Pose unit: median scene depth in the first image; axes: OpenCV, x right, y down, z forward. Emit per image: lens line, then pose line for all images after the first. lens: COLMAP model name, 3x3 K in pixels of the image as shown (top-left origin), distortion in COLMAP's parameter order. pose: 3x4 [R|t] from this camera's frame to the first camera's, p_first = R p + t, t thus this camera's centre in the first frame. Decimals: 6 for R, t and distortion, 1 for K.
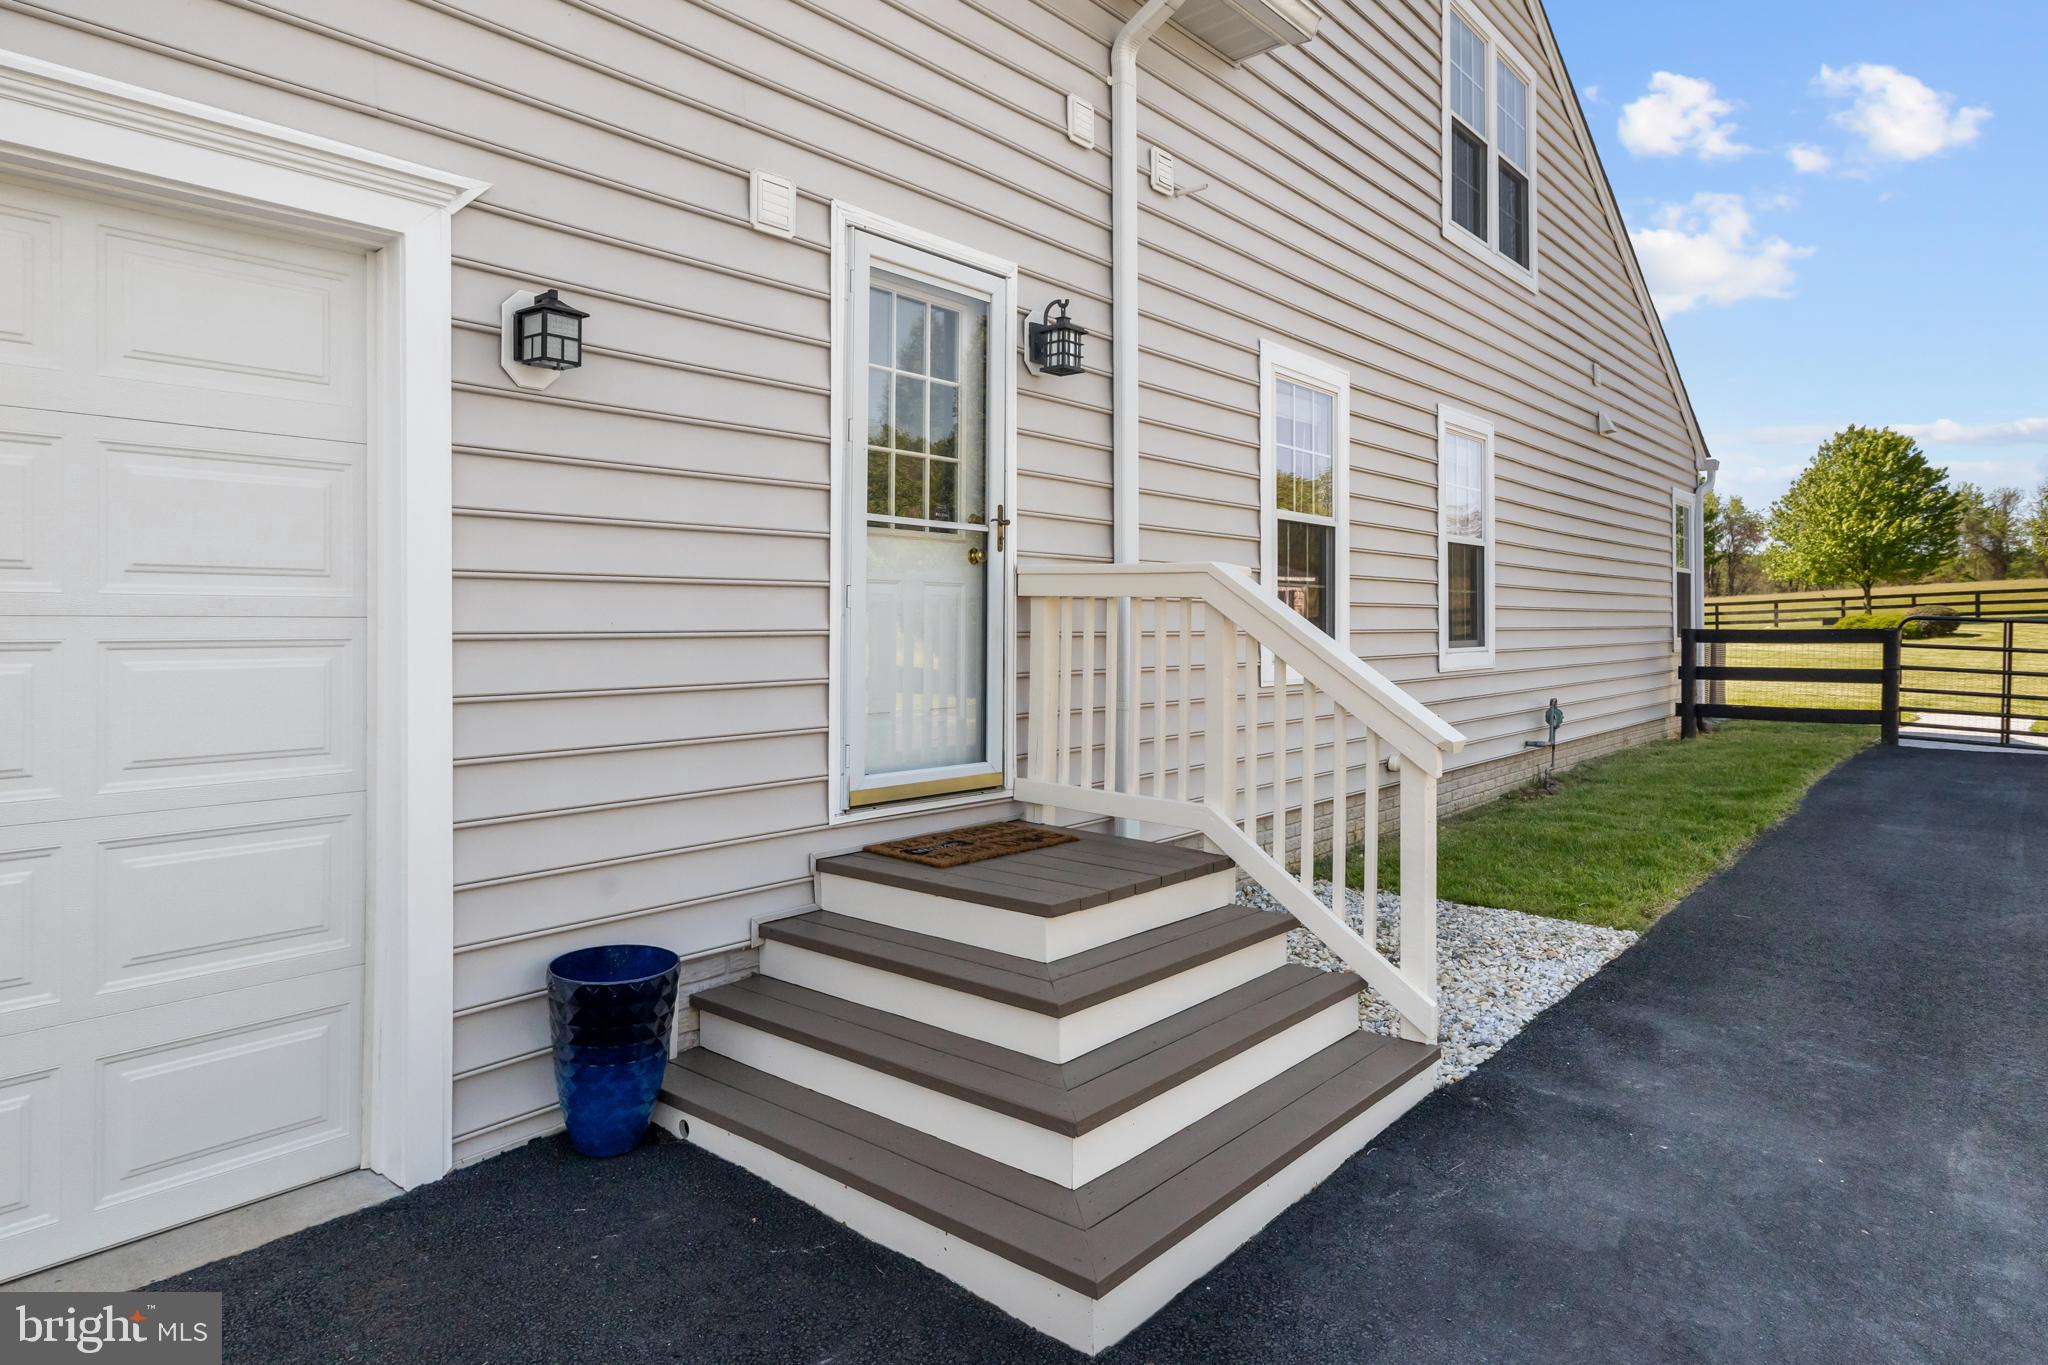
lens RADIAL K [[1210.6, 0, 1022.4], [0, 1210.6, 627.7], [0, 0, 1]] dist [-0.000165, -0.000231]
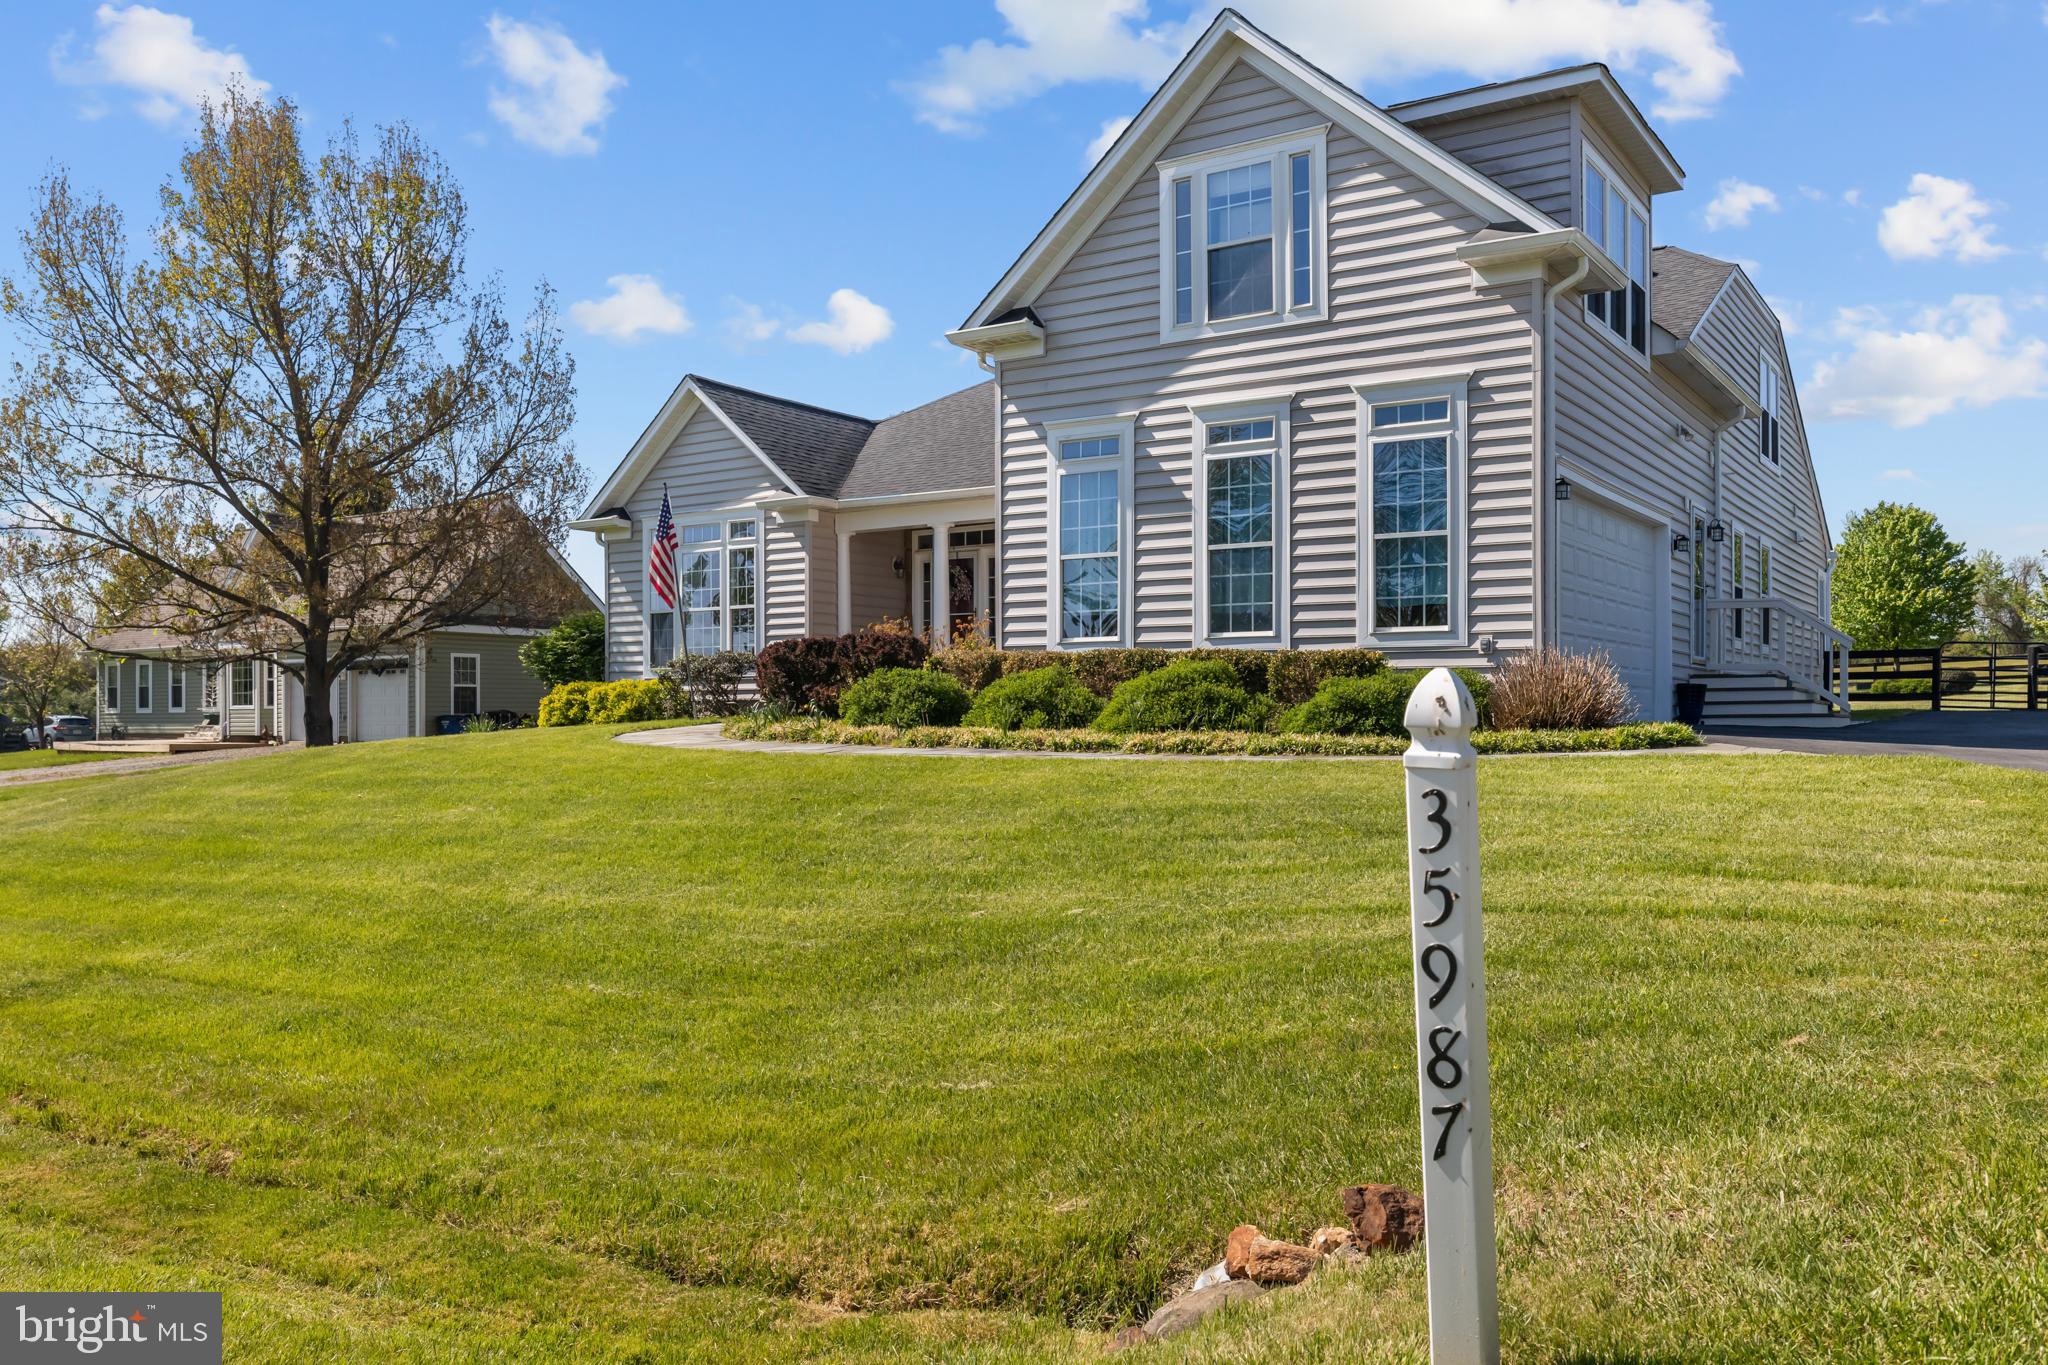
lens RADIAL K [[1559.4, 0, 1022.6], [0, 1559.4, 725.2], [0, 0, 1]] dist [-0.002507, 0.002660]
pose [[0.993313, -0.001876, 0.115439, -0.237557], [0.001854, 0.999998, 0.000302, 0.029564], [-0.115440, -0.000086, 0.993314, -0.291267]]
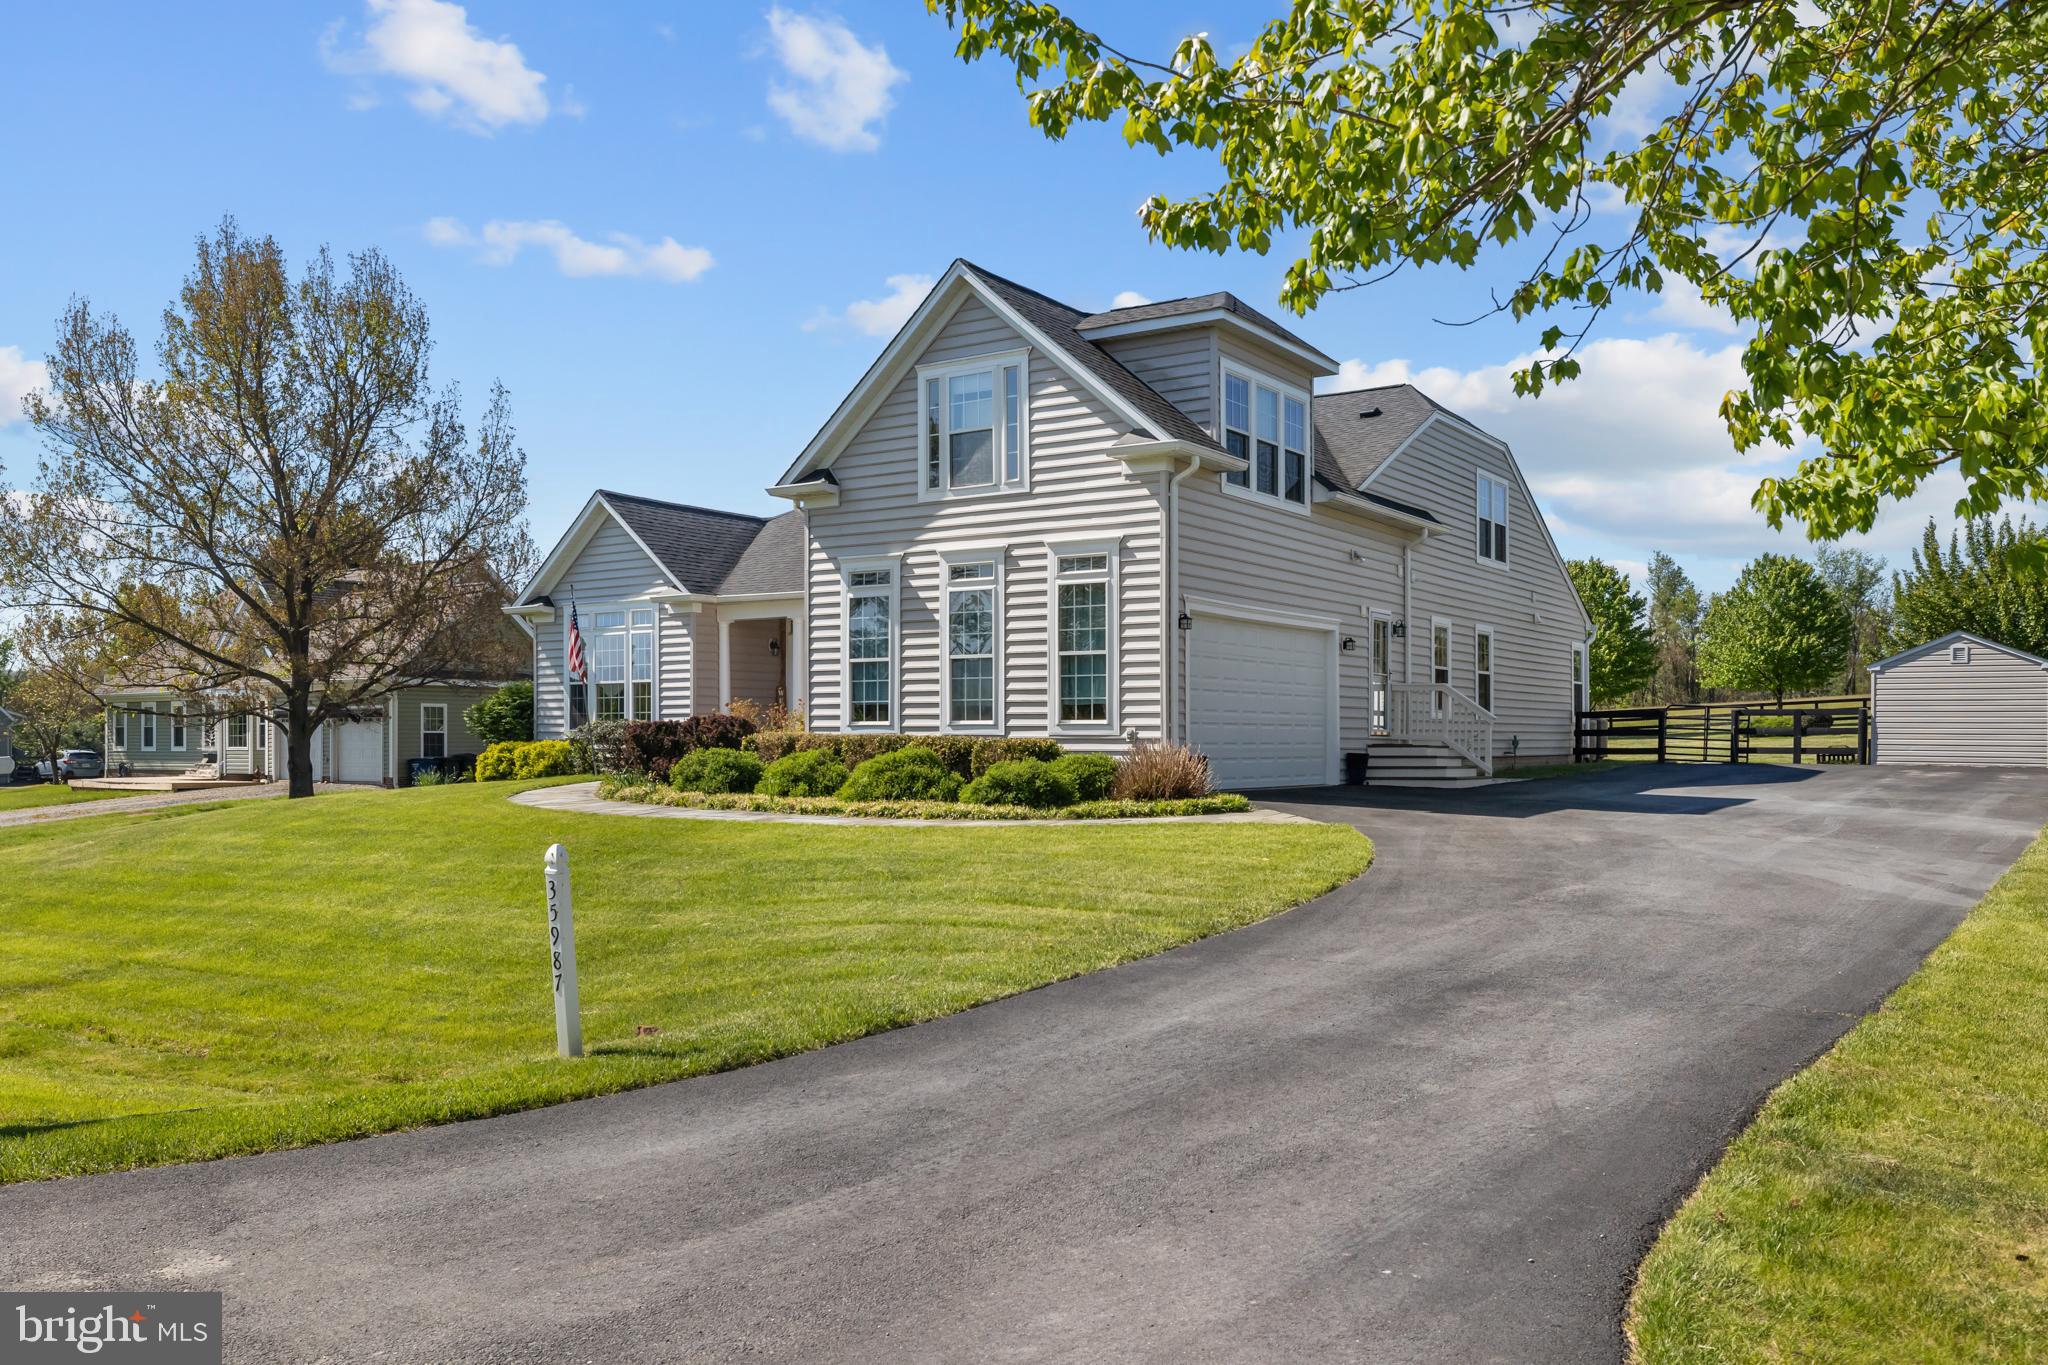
lens RADIAL K [[1574.2, 0, 1027.7], [0, 1574.2, 750.6], [0, 0, 1]] dist [0.006649, -0.002776]
pose [[0.993678, -0.000436, 0.112271, -0.184899], [0.000194, 0.999998, 0.002166, 0.016813], [-0.112271, -0.002131, 0.993675, -0.422677]]
